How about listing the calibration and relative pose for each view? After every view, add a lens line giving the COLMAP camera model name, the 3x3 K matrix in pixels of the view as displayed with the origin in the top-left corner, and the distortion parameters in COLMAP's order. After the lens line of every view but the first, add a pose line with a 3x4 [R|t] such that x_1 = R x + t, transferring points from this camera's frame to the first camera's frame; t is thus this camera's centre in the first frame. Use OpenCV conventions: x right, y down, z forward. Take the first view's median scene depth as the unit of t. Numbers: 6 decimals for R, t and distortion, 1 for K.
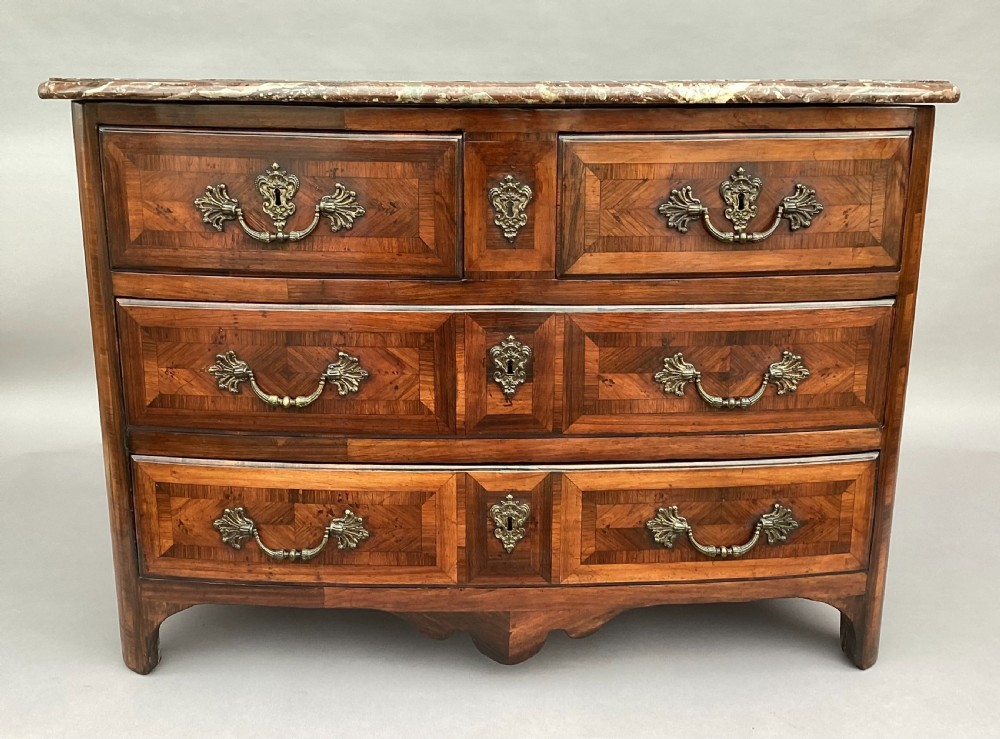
lens RADIAL K [[1024.9, 0, 479.3], [0, 1024.9, 372.9], [0, 0, 1]] dist [0.095720, -0.008801]
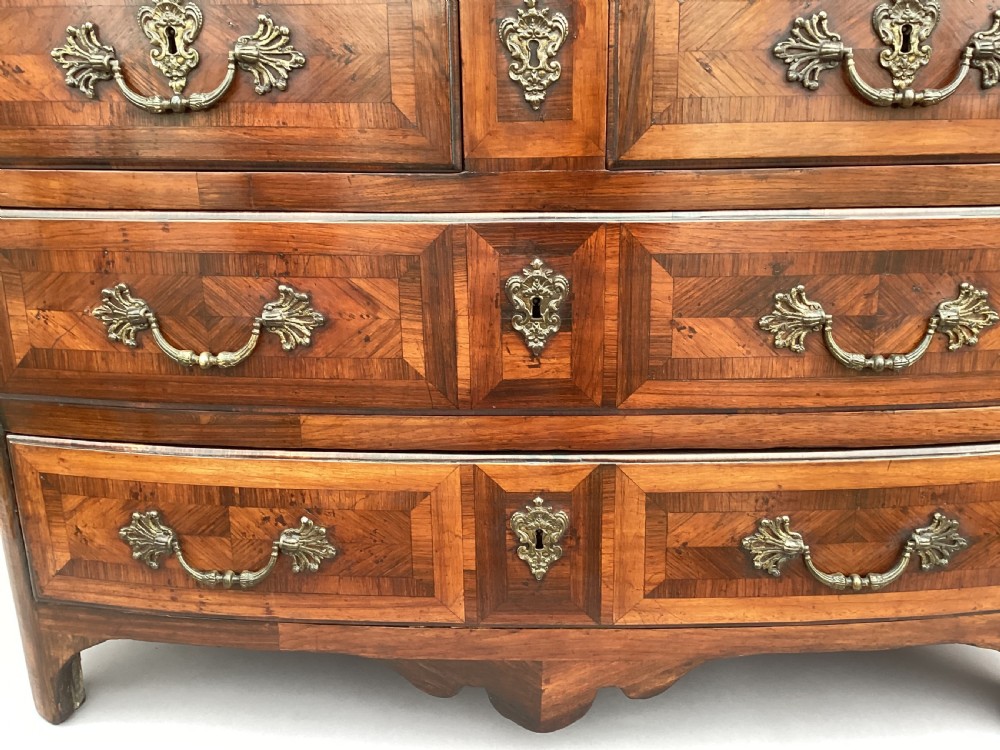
lens RADIAL K [[897.3, 0, 506.3], [0, 897.3, 377.8], [0, 0, 1]] dist [0.130467, -0.260830]
pose [[0.998125, 0.003003, -0.061129, 0.045643], [-0.000681, 0.999278, 0.037986, 0.017154], [0.061199, -0.037874, 0.997407, 0.416649]]
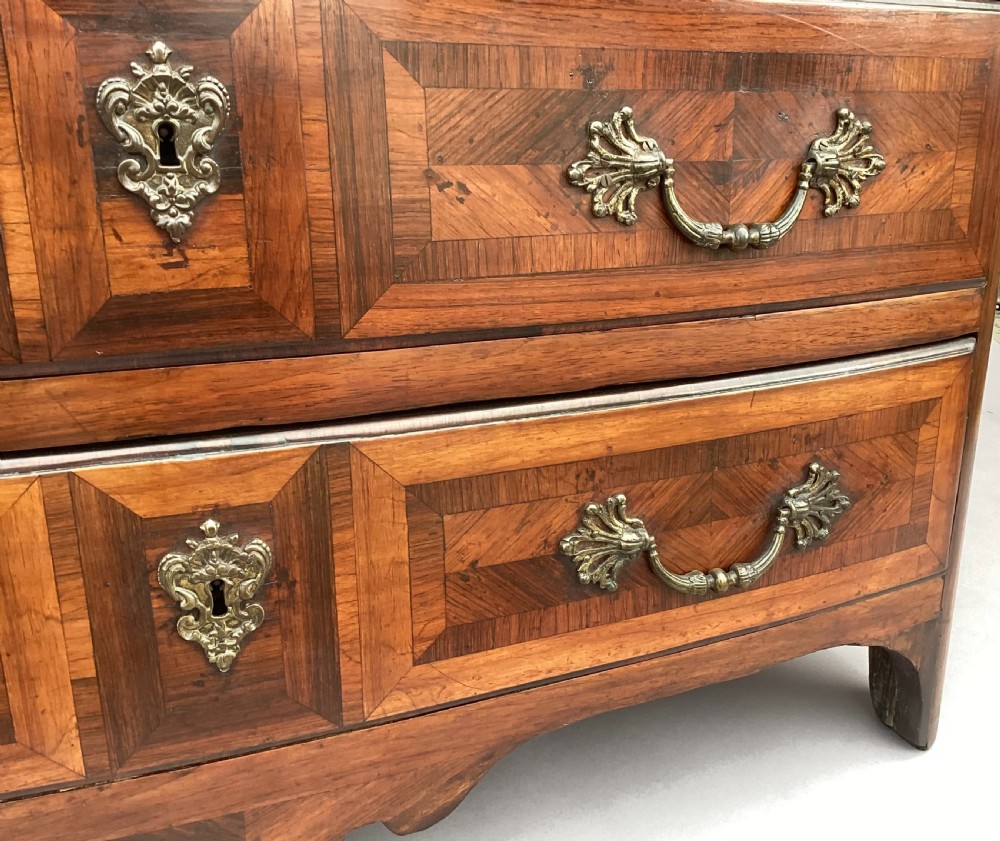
lens RADIAL K [[1003.9, 0, 531.5], [0, 1003.9, 406.5], [0, 0, 1]] dist [0.131450, -0.269432]
pose [[0.950366, -0.093393, 0.296788, 0.035770], [0.080524, 0.995216, 0.055321, 0.069643], [-0.300534, -0.028677, 0.953340, 0.639518]]
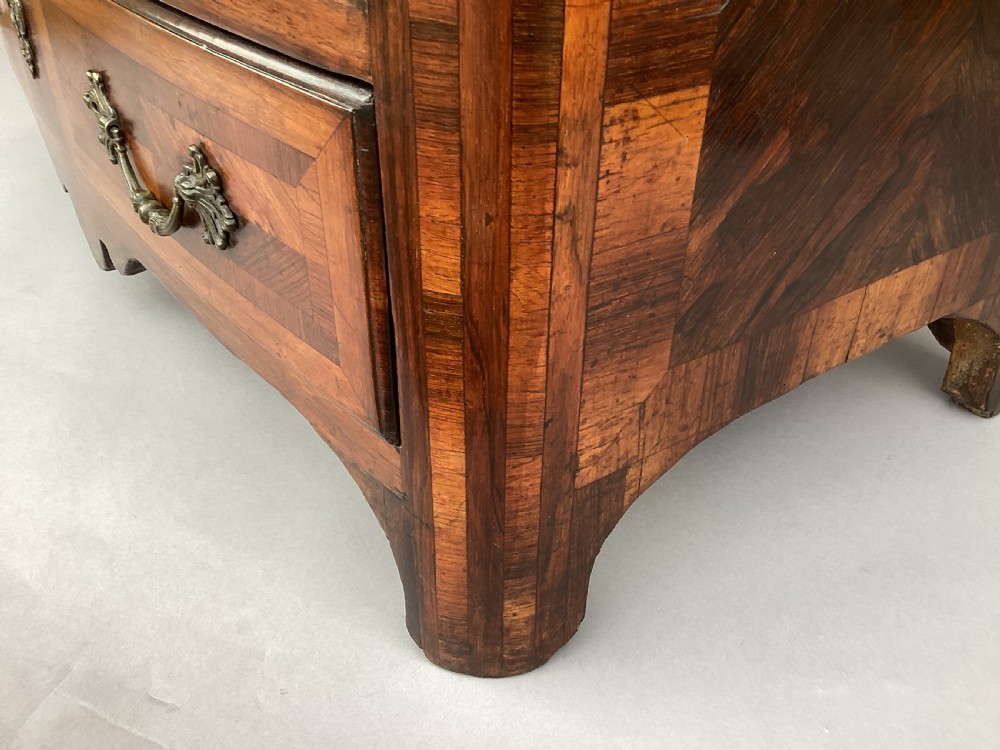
lens RADIAL K [[897.3, 0, 506.3], [0, 897.3, 377.8], [0, 0, 1]] dist [0.130467, -0.260830]
pose [[0.500661, 0.491759, -0.712399, 0.666483], [-0.229138, 0.868901, 0.438757, 0.027508], [0.834766, -0.056431, 0.547705, 0.955761]]
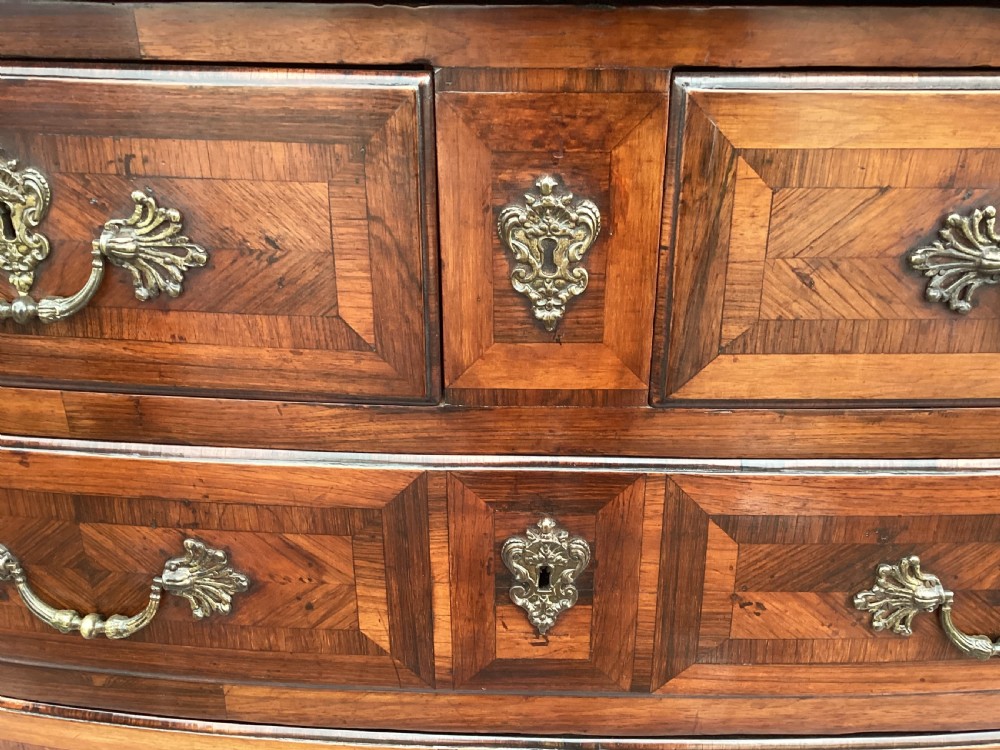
lens RADIAL K [[897.3, 0, 506.3], [0, 897.3, 377.8], [0, 0, 1]] dist [0.130467, -0.260830]
pose [[0.997981, 0.025393, -0.058219, 0.033889], [-0.015888, 0.987270, 0.158260, -0.160586], [0.061496, -0.157015, 0.985680, 0.597419]]
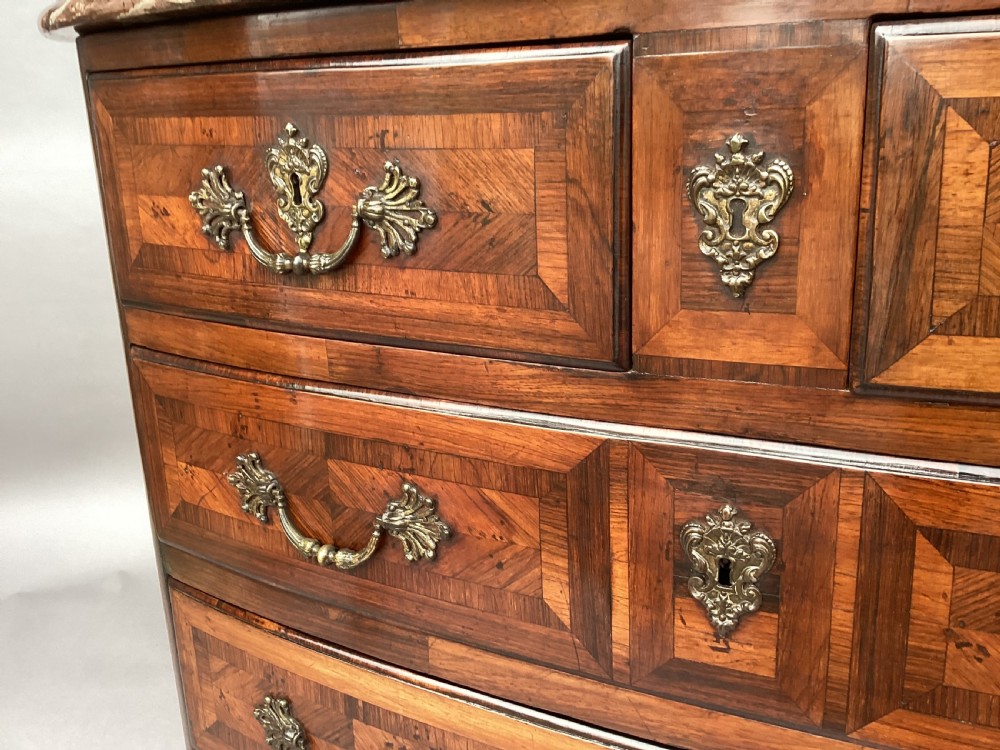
lens RADIAL K [[897.3, 0, 506.3], [0, 897.3, 377.8], [0, 0, 1]] dist [0.130467, -0.260830]
pose [[0.889044, 0.096291, -0.447581, 0.112530], [-0.082808, 0.995328, 0.049647, -0.100353], [0.450271, -0.007075, 0.892864, 0.599823]]
